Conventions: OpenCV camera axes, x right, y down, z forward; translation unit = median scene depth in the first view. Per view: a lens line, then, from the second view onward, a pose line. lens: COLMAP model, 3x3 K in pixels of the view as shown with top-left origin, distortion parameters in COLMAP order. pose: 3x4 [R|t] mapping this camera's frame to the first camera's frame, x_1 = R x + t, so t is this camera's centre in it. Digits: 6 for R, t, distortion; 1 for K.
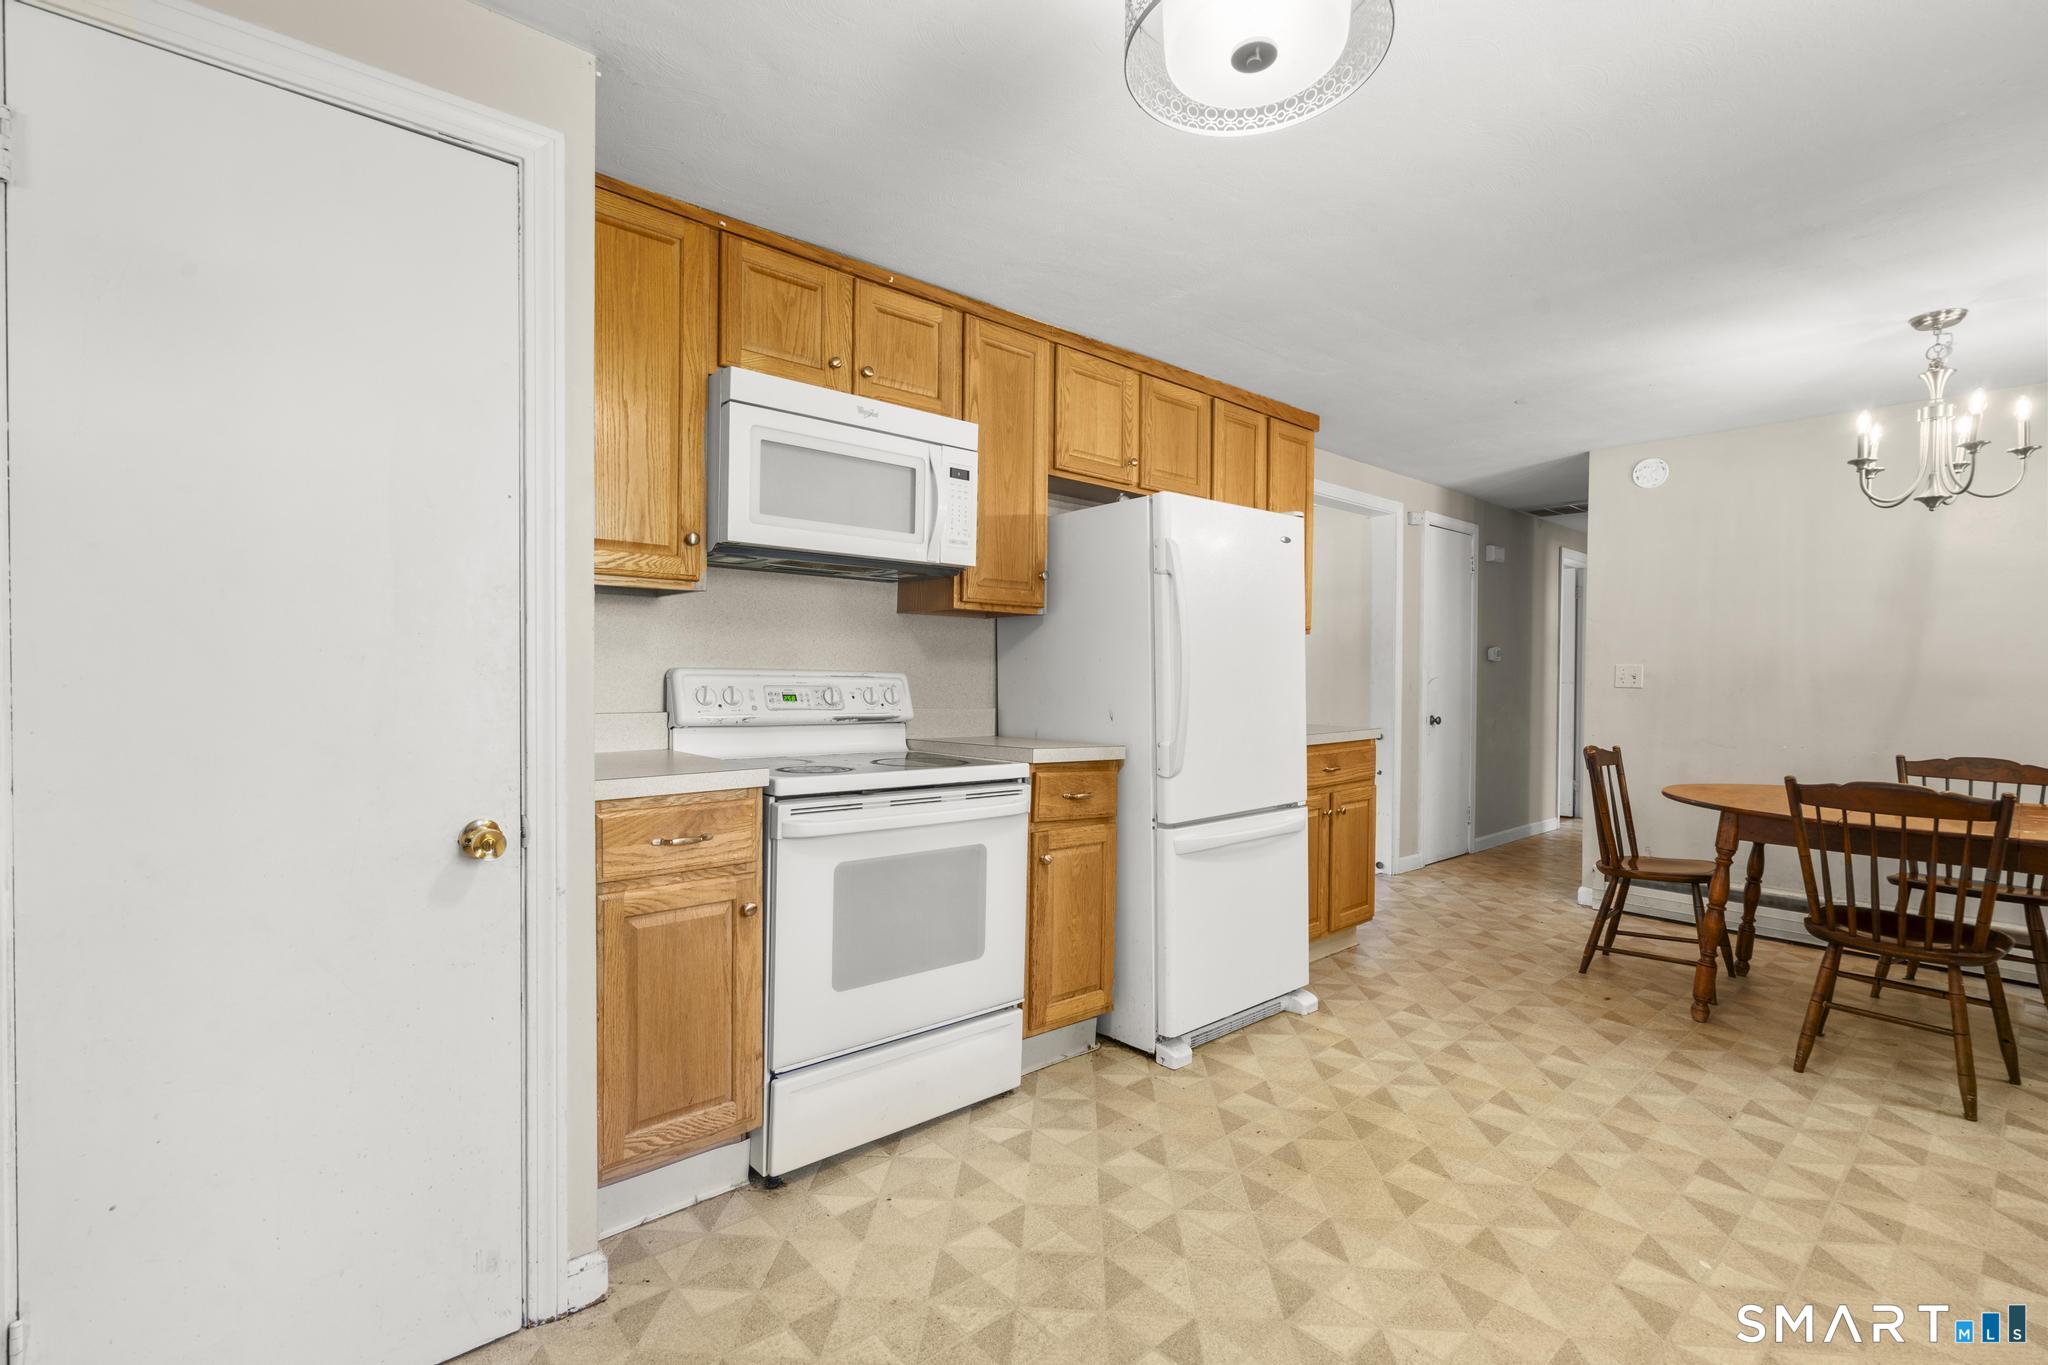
lens RADIAL K [[921.9, 0, 1007.1], [0, 921.9, 683.9], [0, 0, 1]] dist [-0.004599, 0.002461]
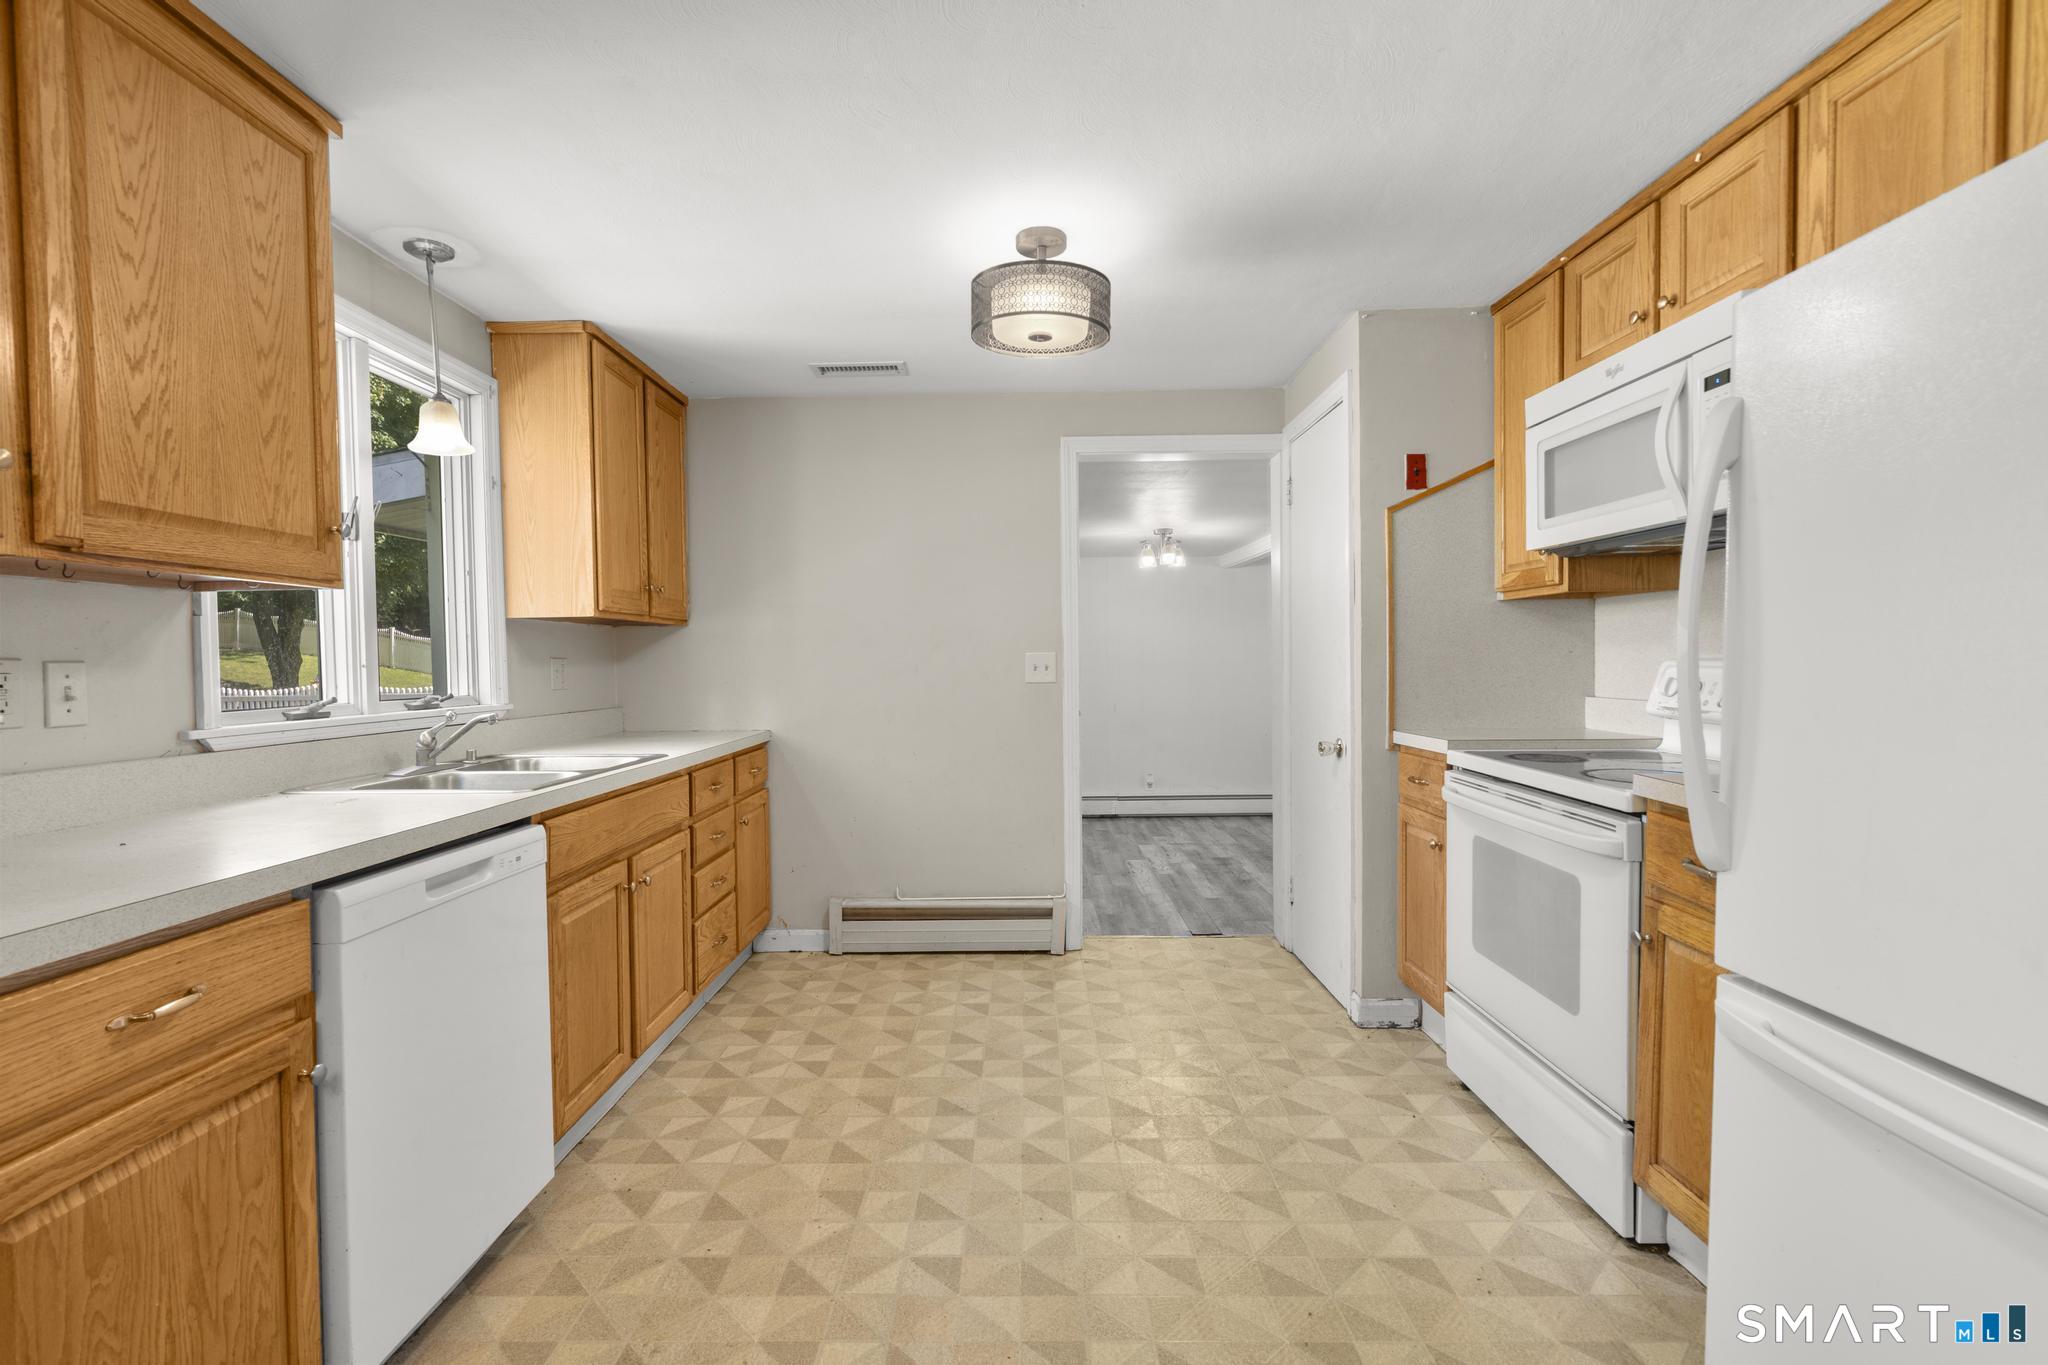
lens RADIAL K [[921.9, 0, 1005.7], [0, 921.9, 682.8], [0, 0, 1]] dist [-0.004599, 0.002461]
pose [[-0.669362, 0.018711, -0.742701, 0.809272], [-0.003331, 0.999597, 0.028185, -0.015581], [0.742929, 0.021340, -0.669030, 1.041117]]
